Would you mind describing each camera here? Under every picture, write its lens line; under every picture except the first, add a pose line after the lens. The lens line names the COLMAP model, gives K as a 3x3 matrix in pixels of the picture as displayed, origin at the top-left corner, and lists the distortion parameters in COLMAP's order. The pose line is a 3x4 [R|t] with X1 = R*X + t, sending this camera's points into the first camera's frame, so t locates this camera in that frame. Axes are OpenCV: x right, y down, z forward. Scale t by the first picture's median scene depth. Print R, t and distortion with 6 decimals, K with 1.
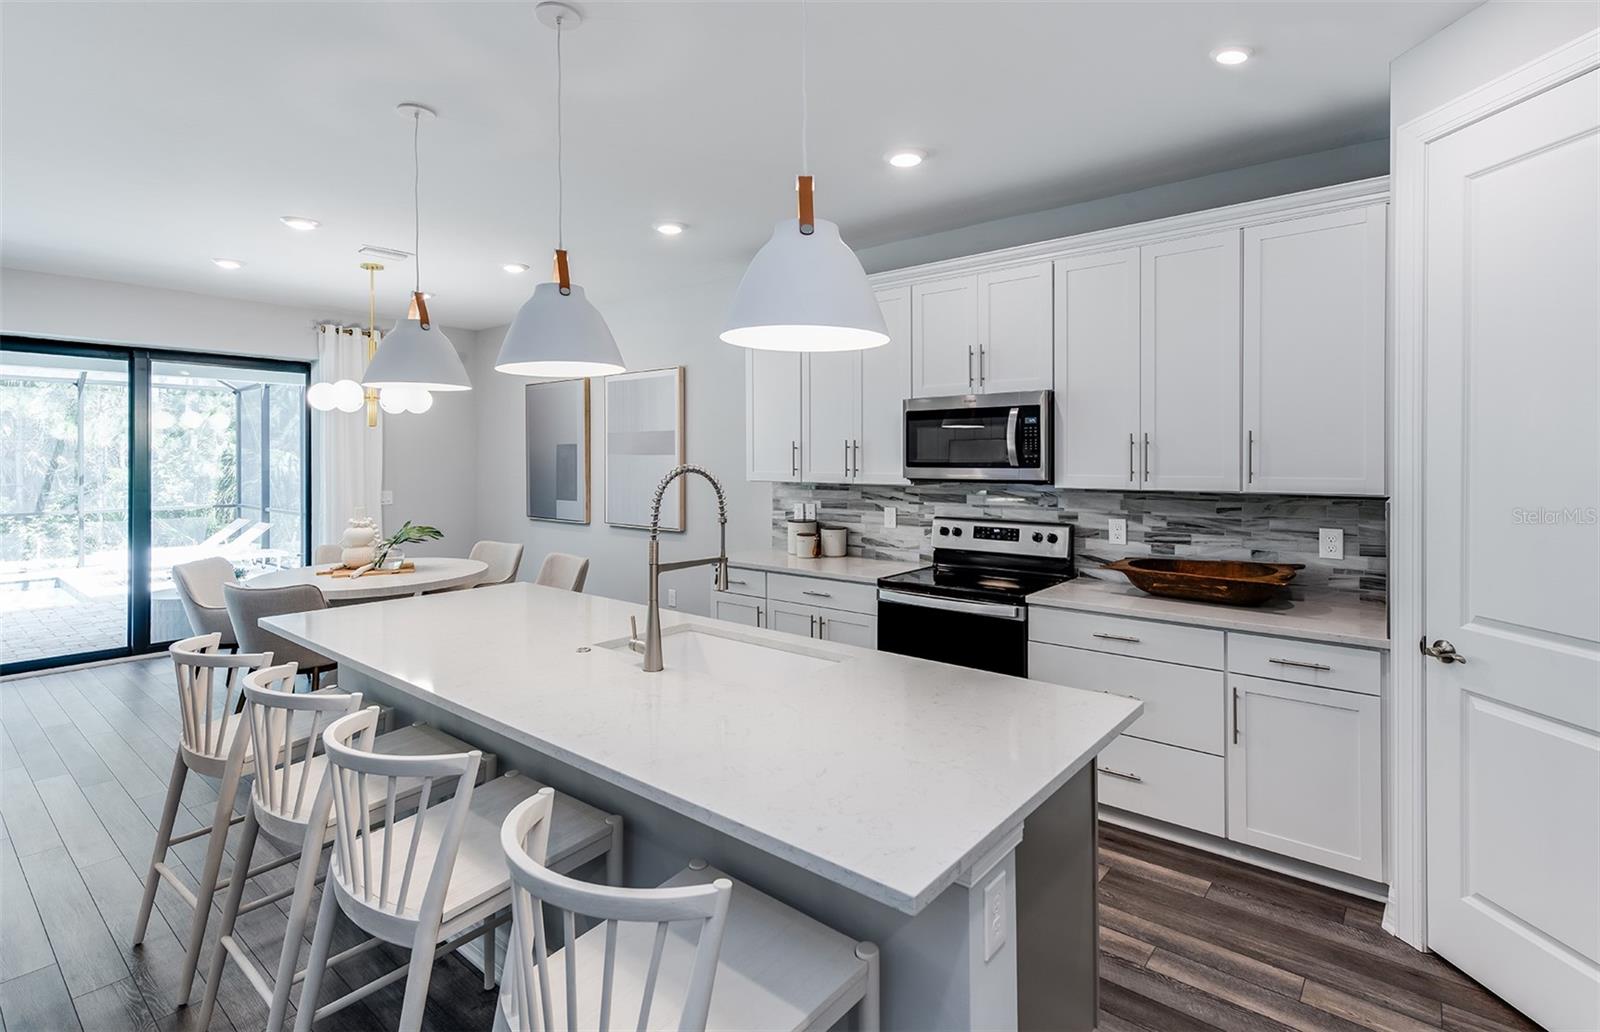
lens RADIAL K [[758.1, 0, 804.8], [0, 758.1, 533.6], [0, 0, 1]] dist [0.031025, -0.000264]
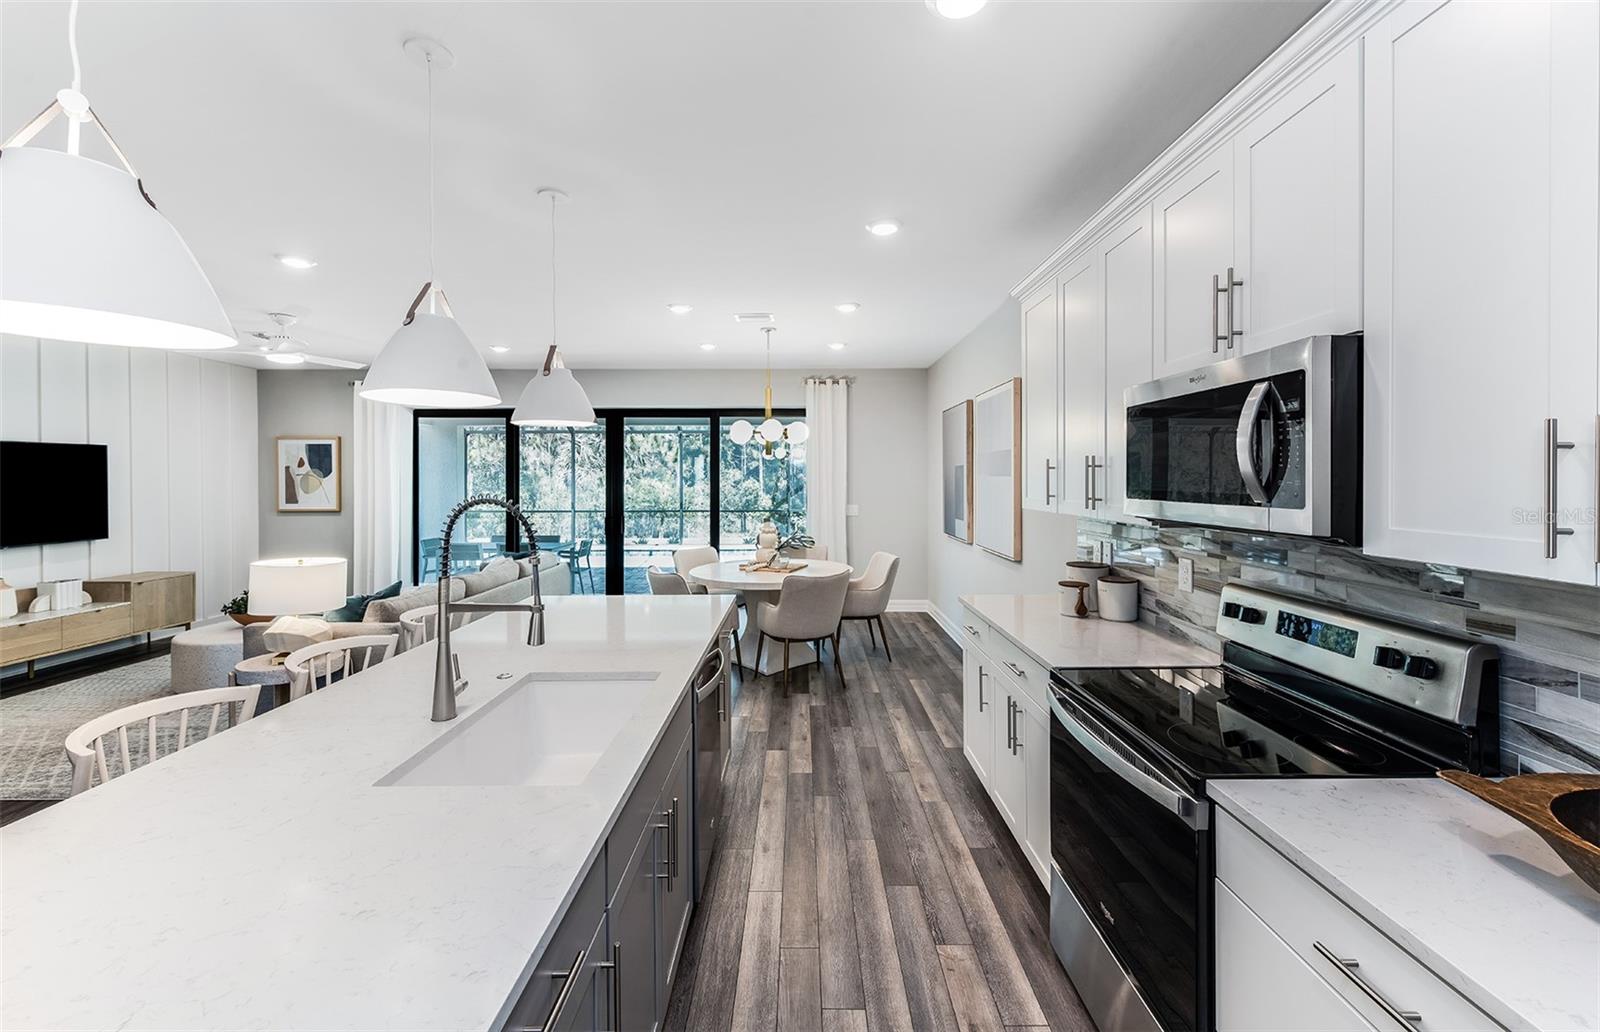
lens RADIAL K [[639.1, 0, 800.0], [0, 639.1, 516.0], [0, 0, 1]] dist [-0.001411, -0.000187]
pose [[0.638386, 0.047766, -0.768233, 0.353266], [-0.076072, 0.997102, -0.001218, -0.050490], [0.765948, 0.059219, 0.640169, 0.453394]]
